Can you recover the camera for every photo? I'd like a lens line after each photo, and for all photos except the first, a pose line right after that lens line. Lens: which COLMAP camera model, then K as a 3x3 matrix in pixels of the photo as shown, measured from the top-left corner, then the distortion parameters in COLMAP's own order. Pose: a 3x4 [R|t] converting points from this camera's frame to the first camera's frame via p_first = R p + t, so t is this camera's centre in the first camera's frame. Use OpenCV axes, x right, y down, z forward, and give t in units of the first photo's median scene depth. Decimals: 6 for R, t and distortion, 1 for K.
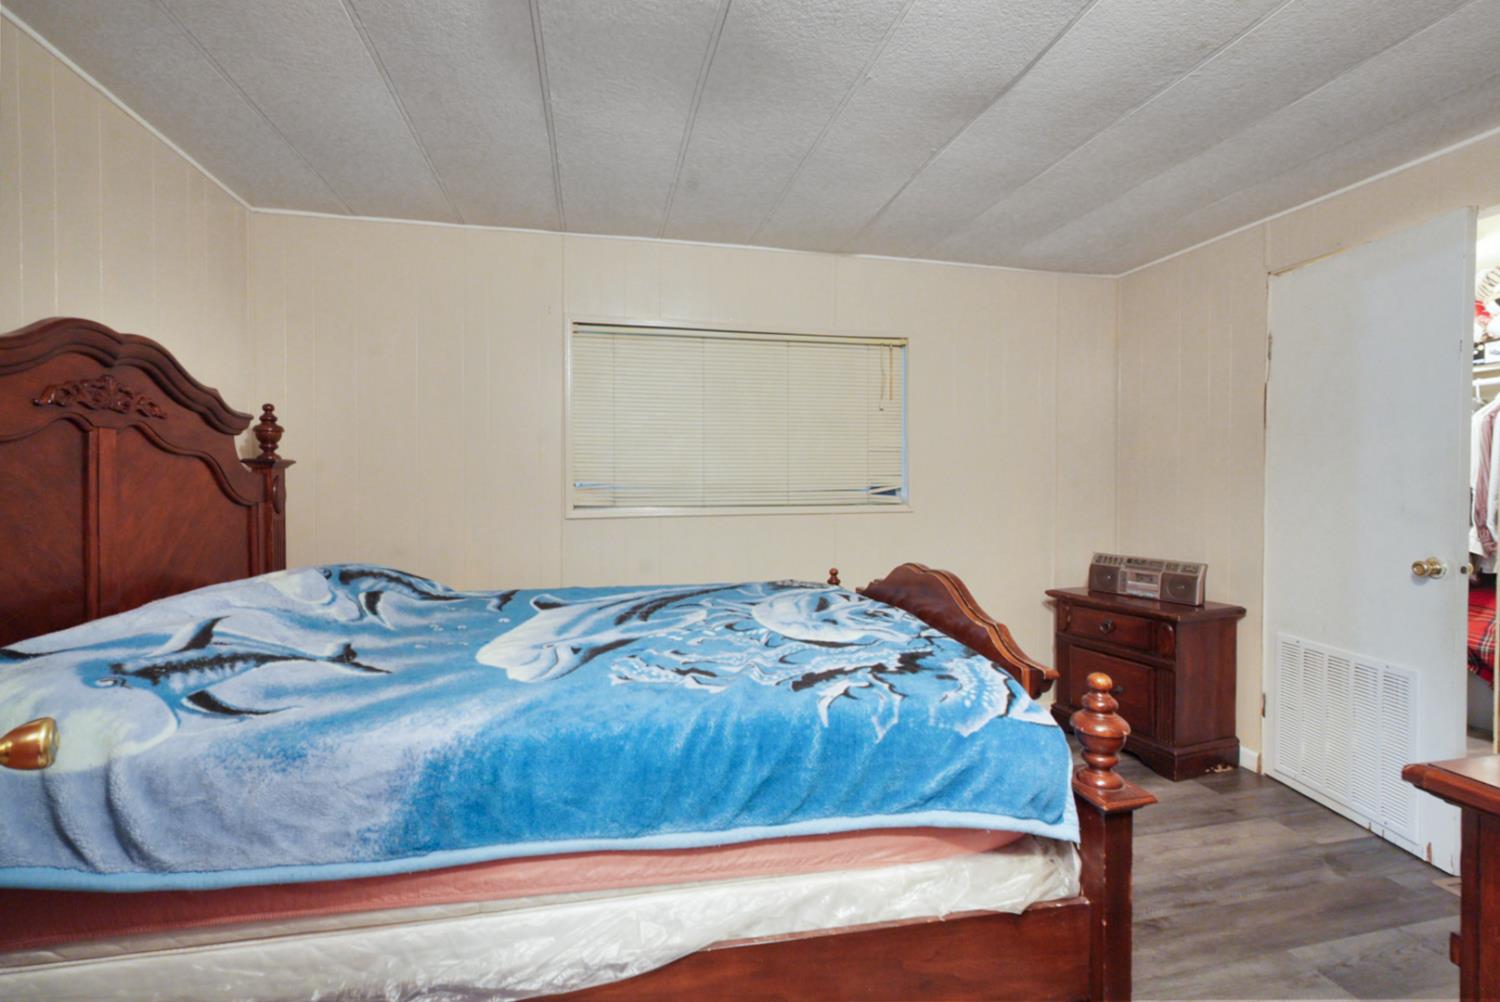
lens RADIAL K [[684.8, 0, 746.0], [0, 684.8, 494.7], [0, 0, 1]] dist [-0.002315, 0.000216]
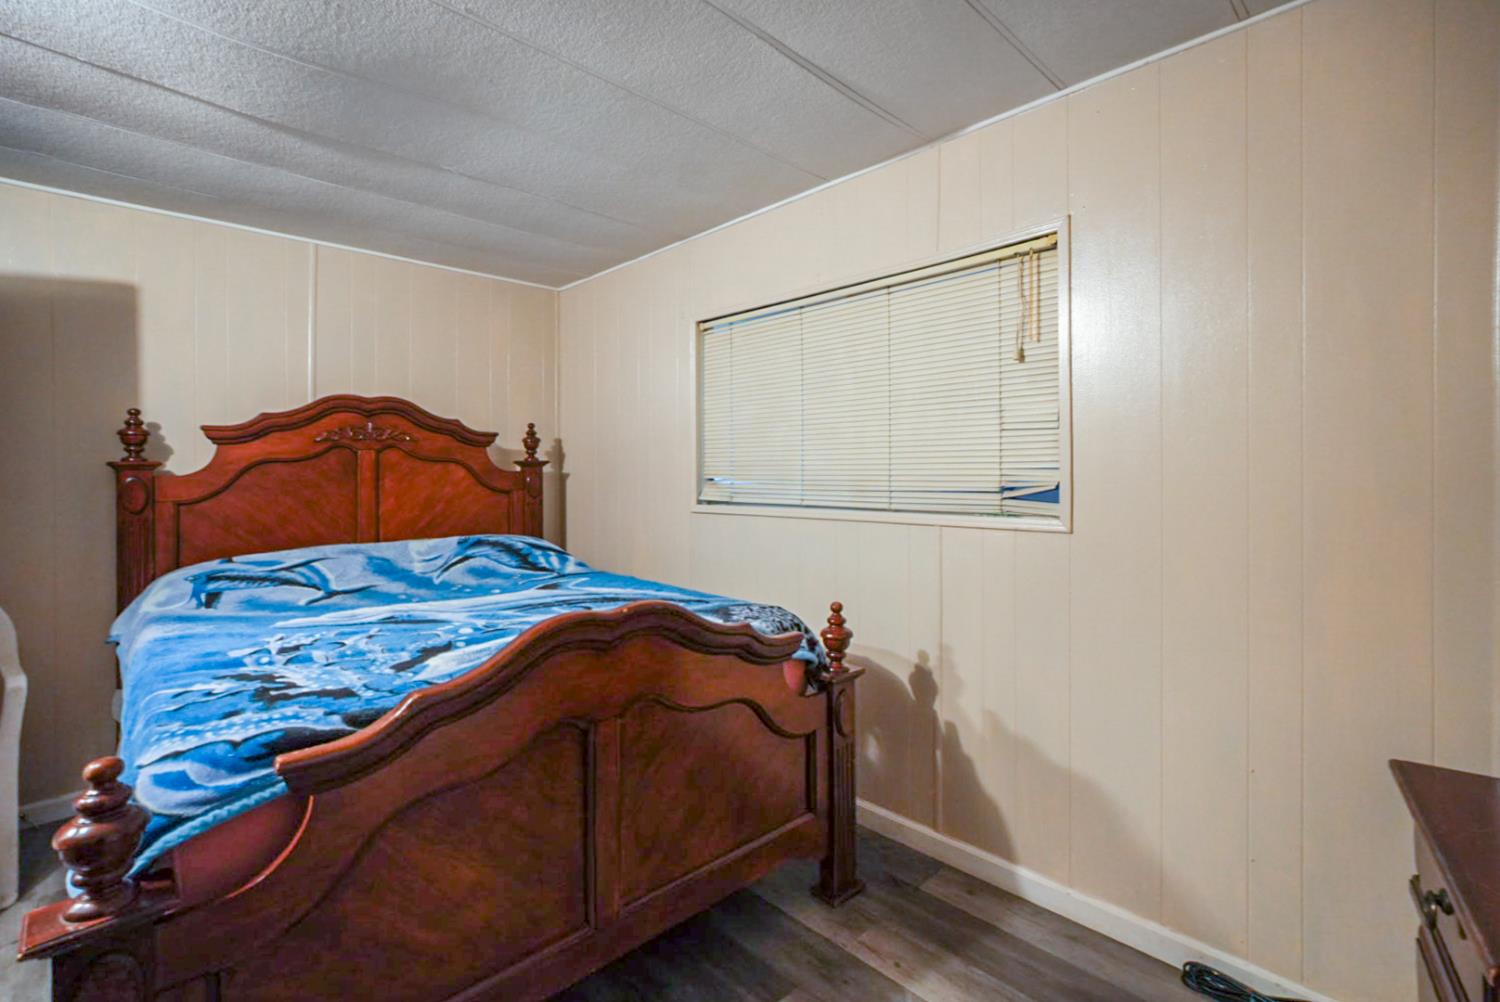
lens RADIAL K [[684.8, 0, 746.0], [0, 684.8, 494.7], [0, 0, 1]] dist [-0.002315, 0.000216]
pose [[0.518105, 0.030881, -0.854760, 0.777453], [-0.007068, 0.999468, 0.031825, -0.028008], [0.855288, -0.010447, 0.518047, 0.603924]]
